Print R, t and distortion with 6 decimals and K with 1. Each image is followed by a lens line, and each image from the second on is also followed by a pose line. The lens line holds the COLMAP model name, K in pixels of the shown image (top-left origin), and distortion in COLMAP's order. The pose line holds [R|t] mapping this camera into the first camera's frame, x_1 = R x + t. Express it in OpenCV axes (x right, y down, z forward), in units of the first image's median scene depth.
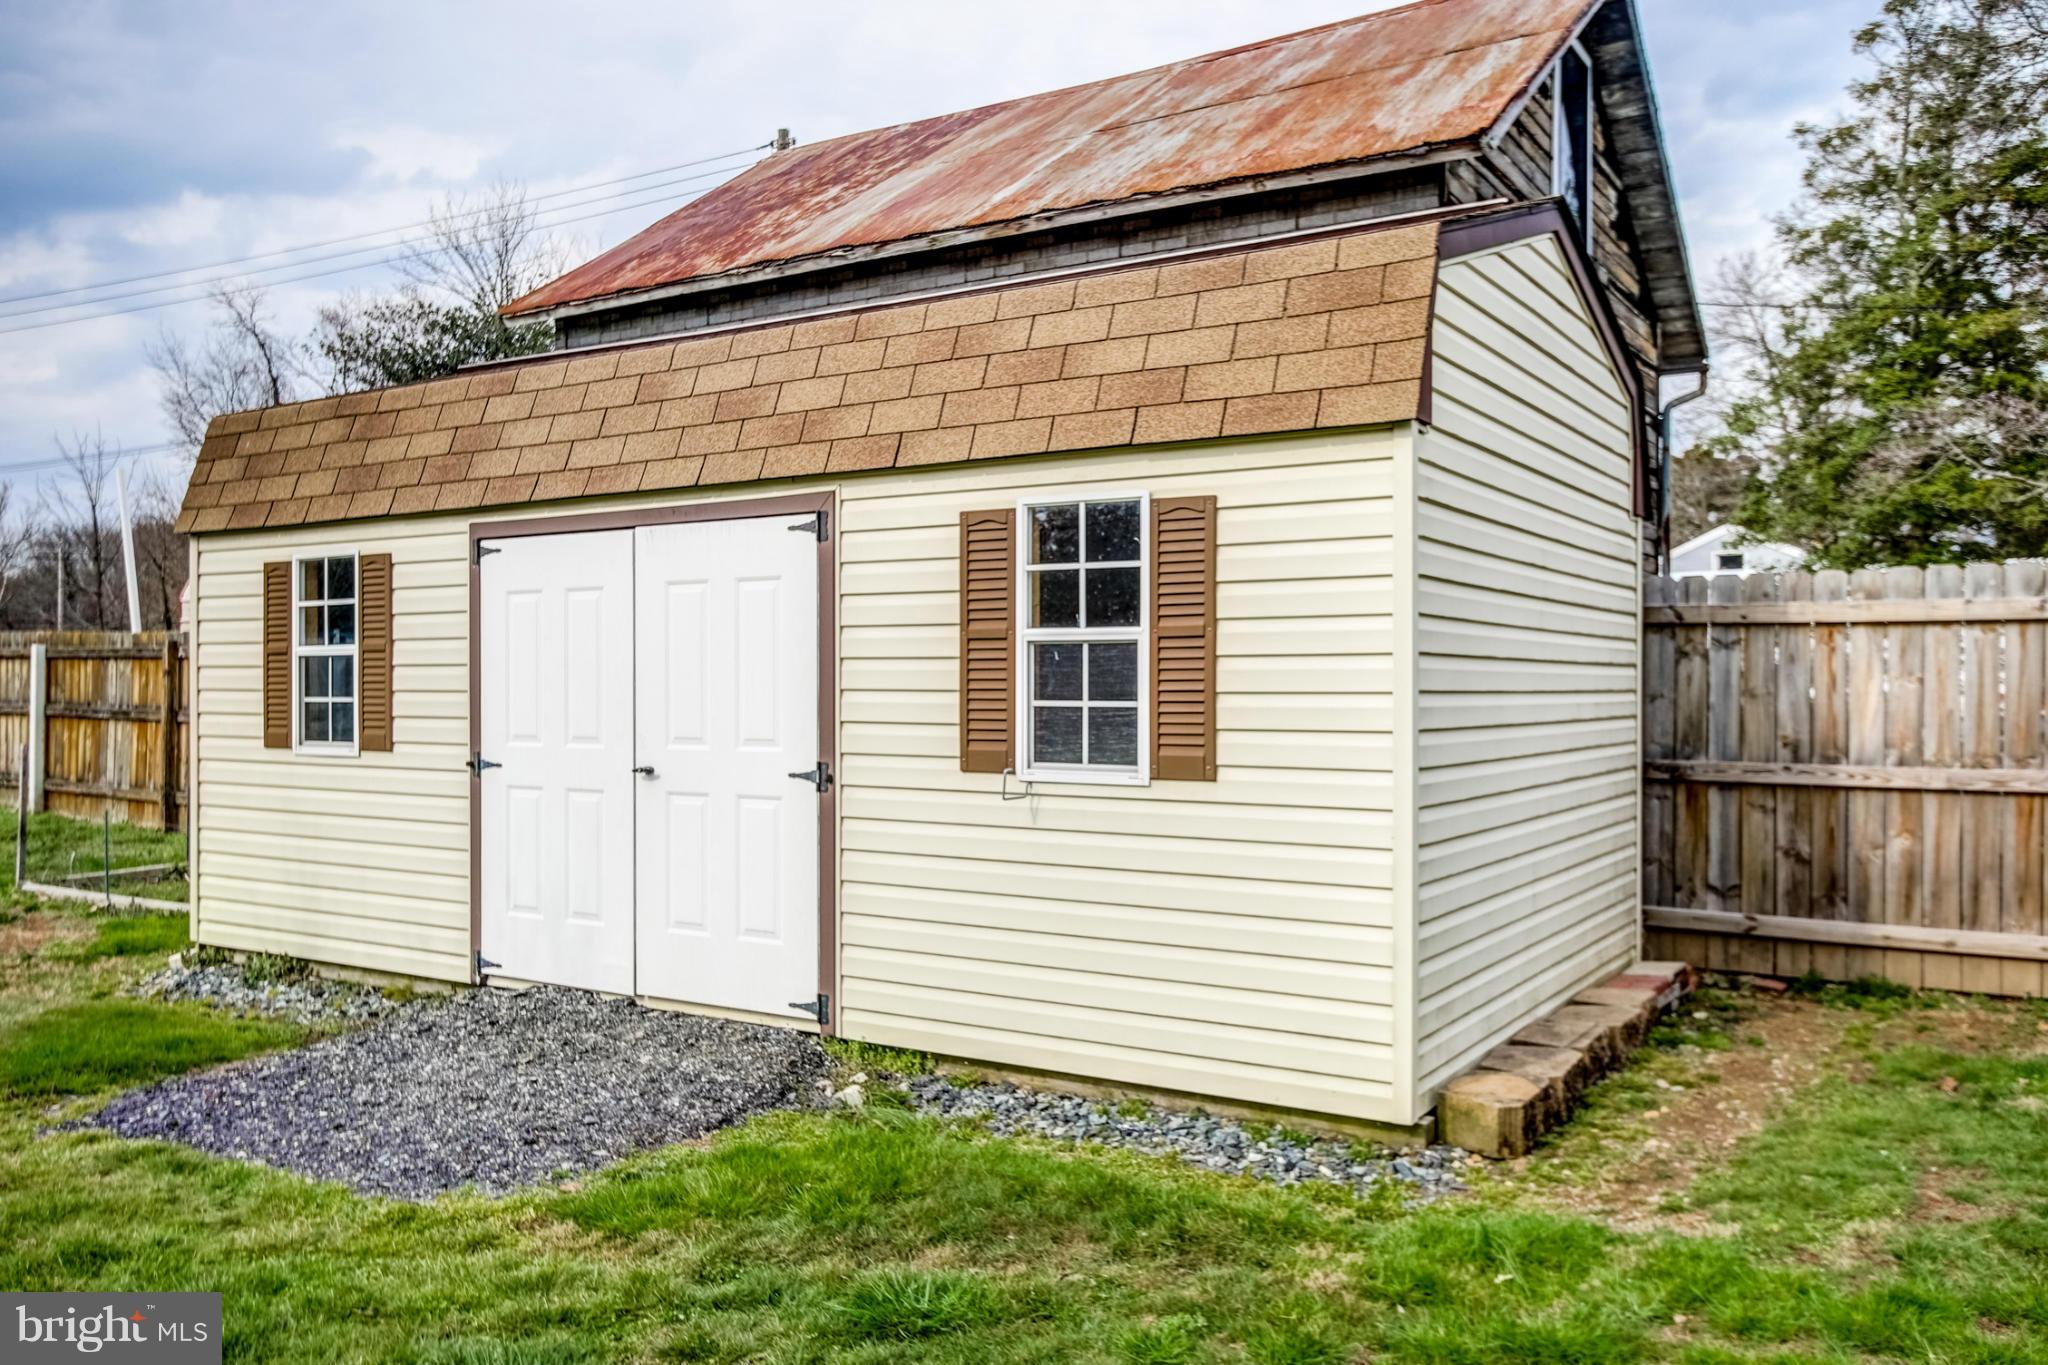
lens RADIAL K [[1578.3, 0, 1023.1], [0, 1578.3, 679.2], [0, 0, 1]] dist [0.004300, 0.003736]
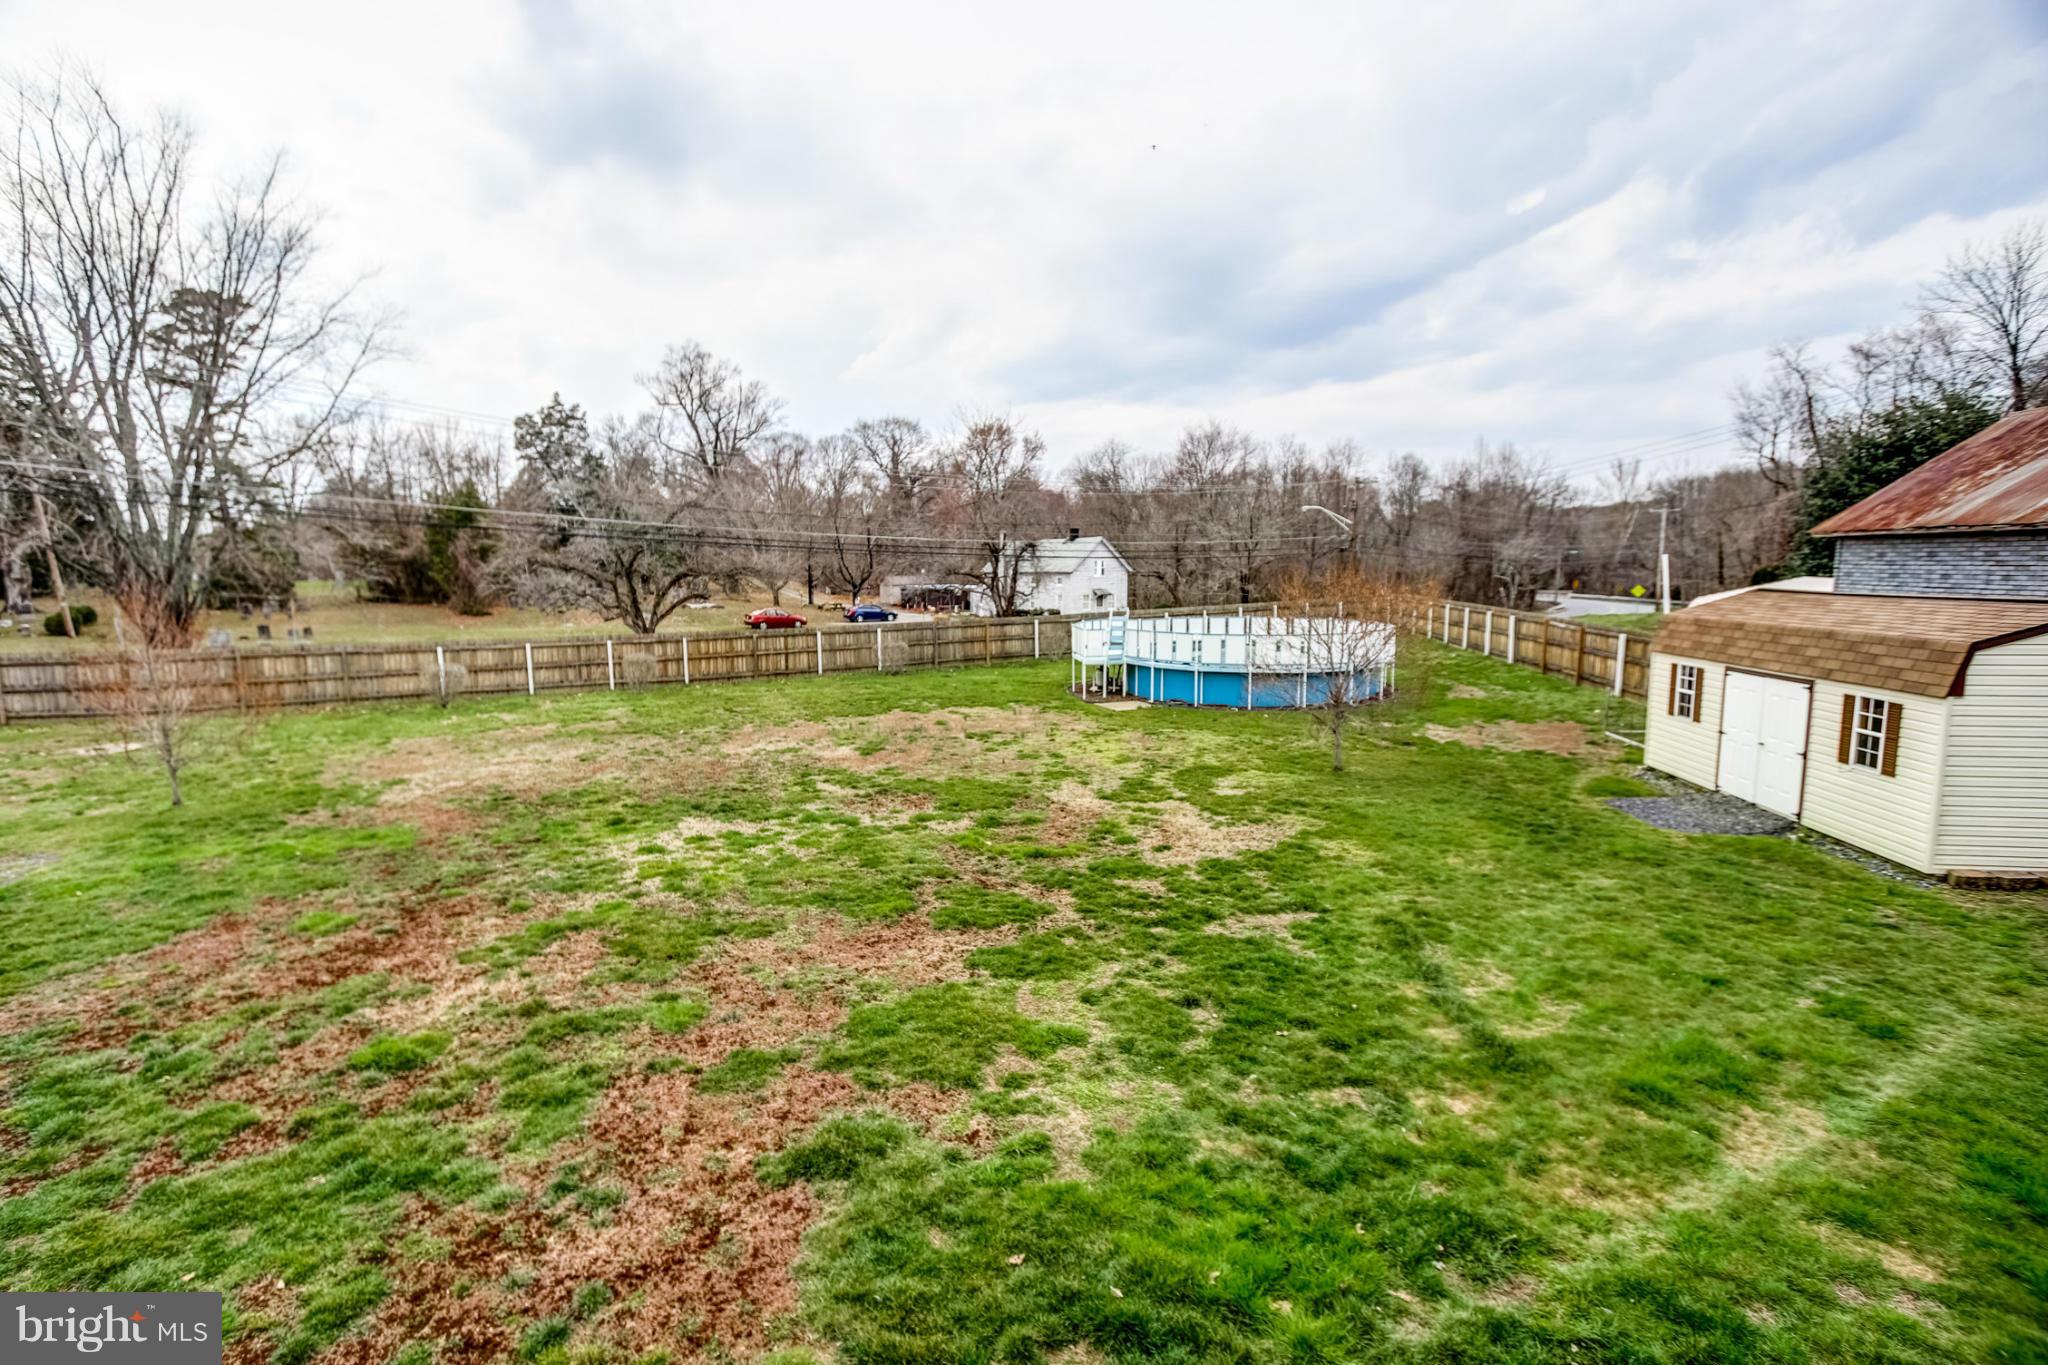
lens RADIAL K [[957.8, 0, 972.9], [0, 957.8, 694.9], [0, 0, 1]] dist [-0.015682, 0.000397]
pose [[0.384241, 0.117253, -0.915757, 1.004907], [0.017392, 0.990807, 0.134160, -0.362176], [0.923069, -0.067477, 0.378669, -1.443819]]
